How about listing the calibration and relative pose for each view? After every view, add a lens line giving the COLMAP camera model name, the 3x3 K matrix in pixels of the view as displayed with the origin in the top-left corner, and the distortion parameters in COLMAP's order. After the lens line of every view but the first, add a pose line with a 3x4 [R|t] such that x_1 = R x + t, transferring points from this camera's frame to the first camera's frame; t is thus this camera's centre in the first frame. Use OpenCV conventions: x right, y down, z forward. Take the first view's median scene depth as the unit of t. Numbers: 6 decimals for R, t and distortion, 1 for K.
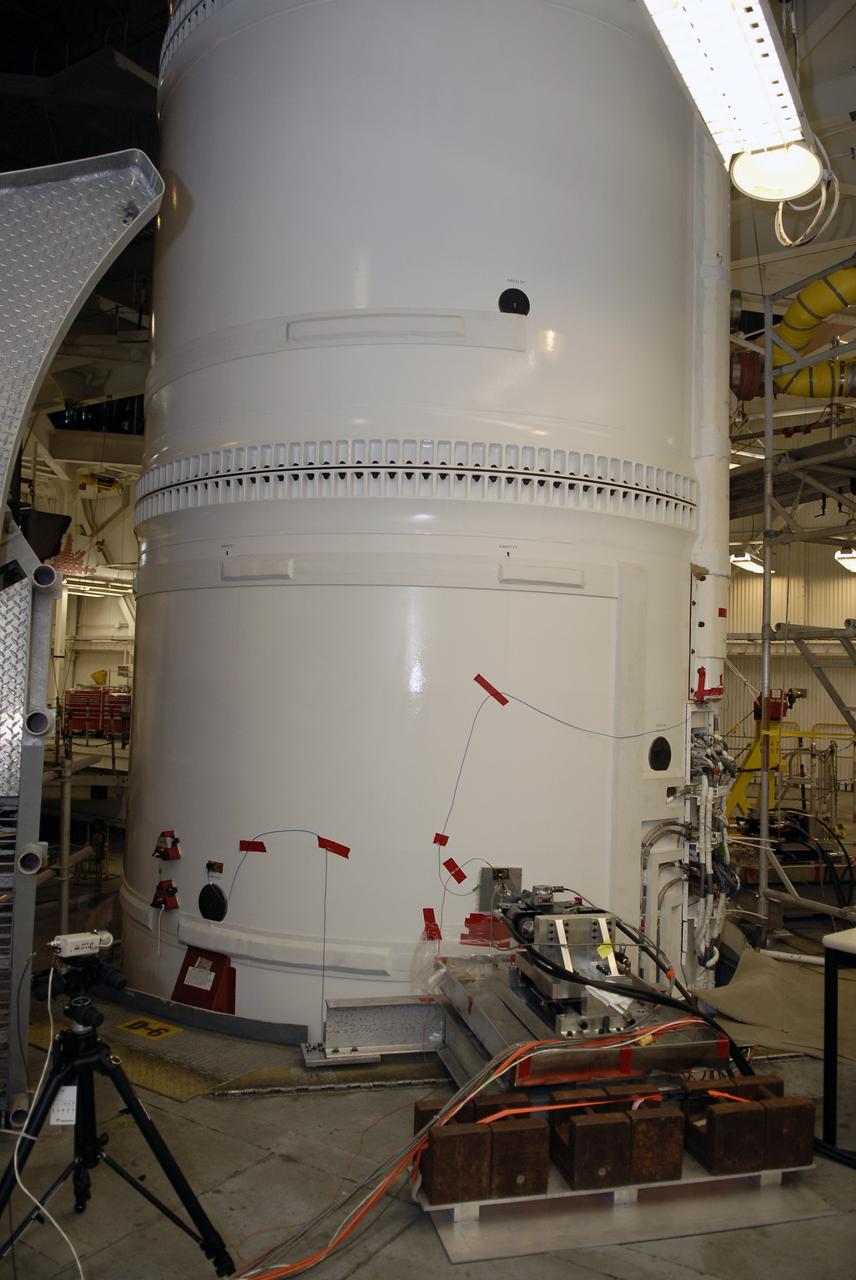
lens RADIAL K [[958.0, 0, 428.0], [0, 958.0, 640.0], [0, 0, 1]] dist [-0.008058, -0.046292]
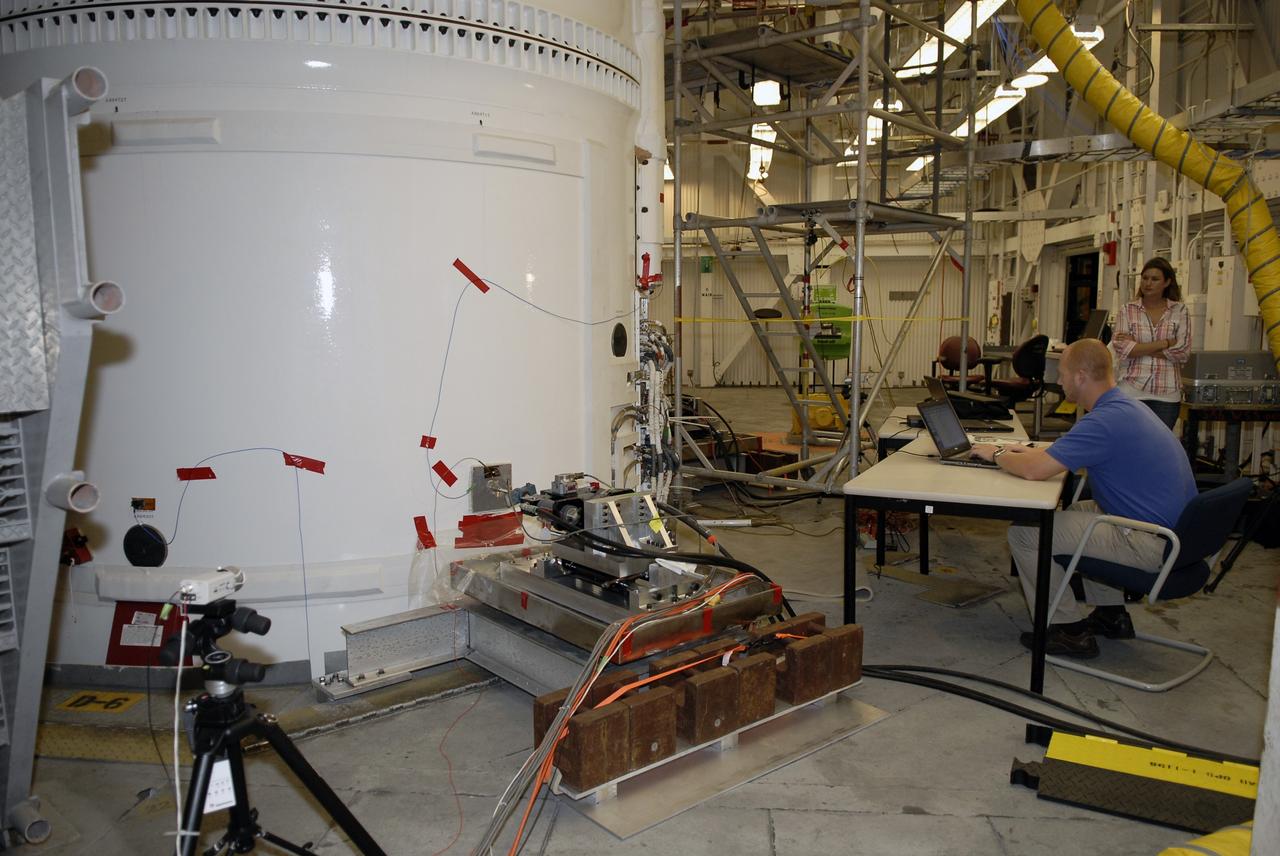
lens RADIAL K [[958.0, 0, 640.0], [0, 958.0, 428.0], [0, 0, 1]] dist [-0.008058, -0.046292]
pose [[0.894285, -0.090903, 0.438168, -0.205901], [0.012508, 0.983845, 0.178583, 0.034234], [-0.447323, -0.154224, 0.880975, 0.104927]]
